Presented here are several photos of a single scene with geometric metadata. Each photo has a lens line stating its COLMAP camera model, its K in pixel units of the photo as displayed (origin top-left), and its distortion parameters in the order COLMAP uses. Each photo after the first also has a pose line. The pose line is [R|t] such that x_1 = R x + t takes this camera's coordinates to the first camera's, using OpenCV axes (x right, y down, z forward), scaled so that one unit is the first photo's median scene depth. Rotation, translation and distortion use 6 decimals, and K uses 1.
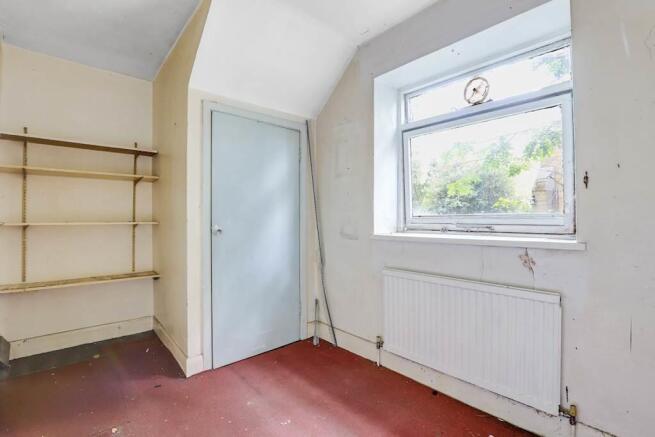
lens RADIAL K [[311.2, 0, 332.1], [0, 311.2, 217.9], [0, 0, 1]] dist [-0.021047, 0.009290]
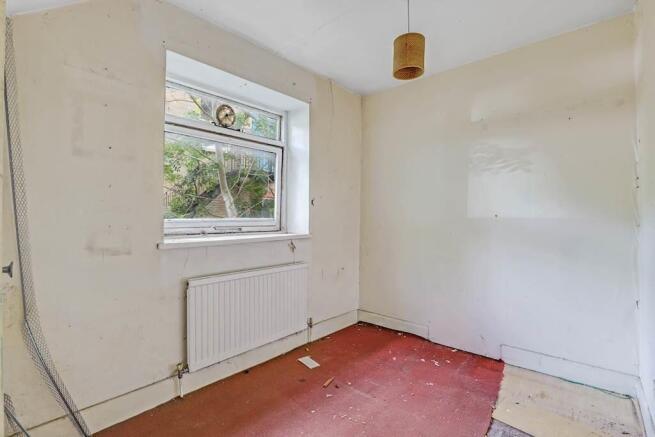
lens RADIAL K [[311.2, 0, 332.1], [0, 311.2, 217.9], [0, 0, 1]] dist [-0.021047, 0.009290]
pose [[-0.126937, 0.004912, 0.991899, -0.832861], [0.005464, 0.999976, -0.004253, -0.007302], [-0.991896, 0.004880, -0.126961, 0.789547]]
